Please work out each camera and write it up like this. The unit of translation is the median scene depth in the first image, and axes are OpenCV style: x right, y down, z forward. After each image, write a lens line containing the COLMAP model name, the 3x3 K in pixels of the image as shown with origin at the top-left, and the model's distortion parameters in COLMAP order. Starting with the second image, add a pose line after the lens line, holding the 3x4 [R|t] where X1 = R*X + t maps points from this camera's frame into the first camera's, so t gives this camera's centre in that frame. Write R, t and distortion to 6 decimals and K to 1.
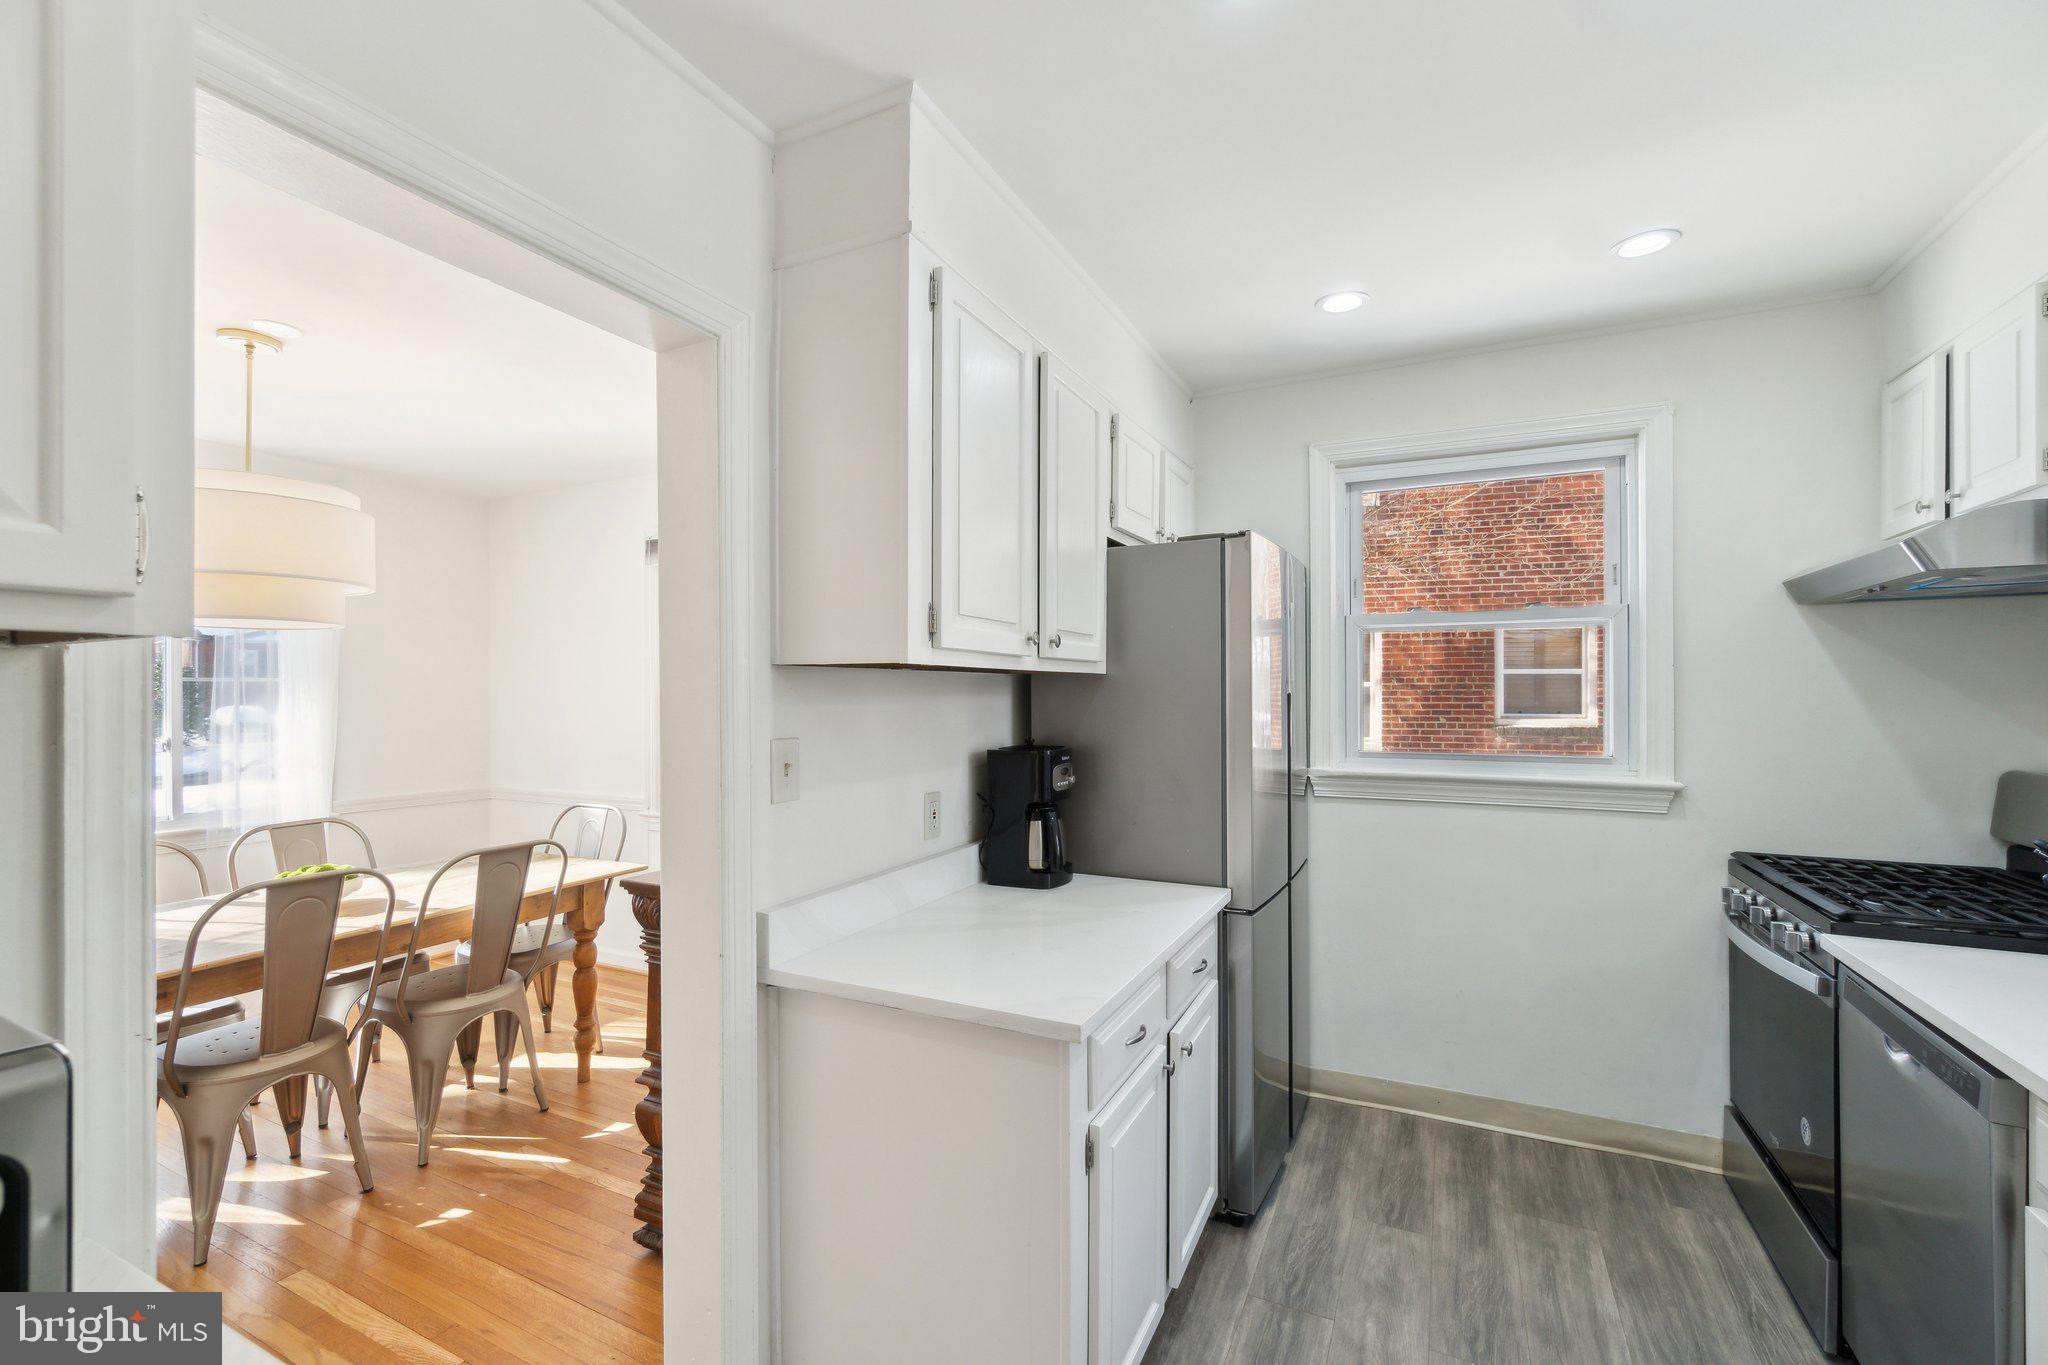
lens RADIAL K [[884.8, 0, 1022.0], [0, 884.8, 686.7], [0, 0, 1]] dist [-0.000396, -0.000130]
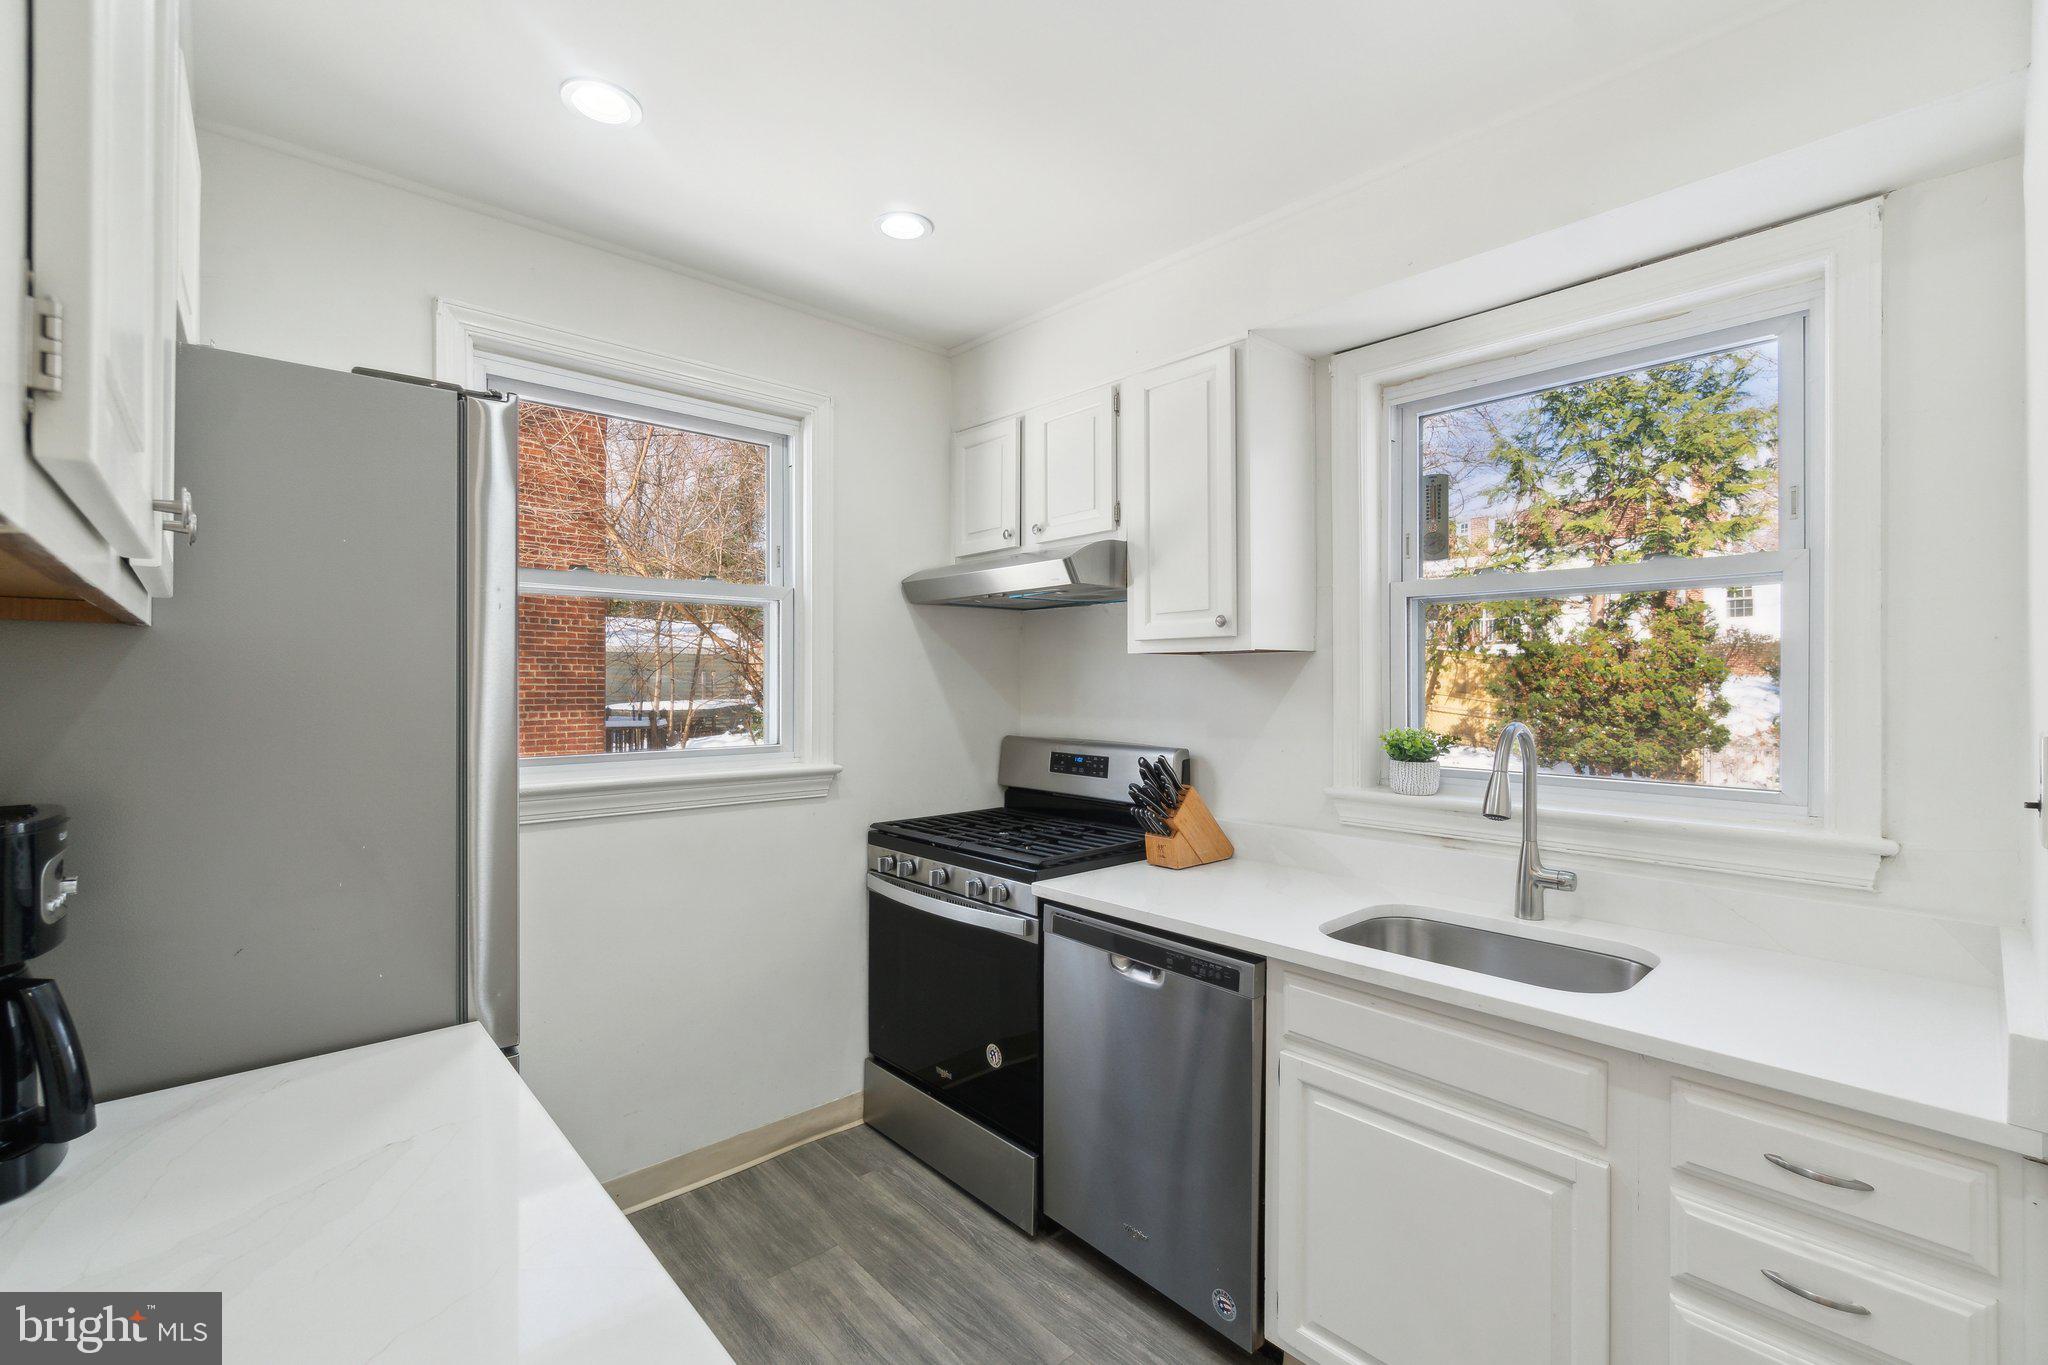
lens RADIAL K [[884.8, 0, 1020.3], [0, 884.8, 683.5], [0, 0, 1]] dist [-0.000396, -0.000130]
pose [[0.380765, -0.000850, 0.924671, -0.140944], [-0.006975, 0.999968, 0.003791, 0.007949], [-0.924645, -0.007893, 0.380747, 0.429495]]
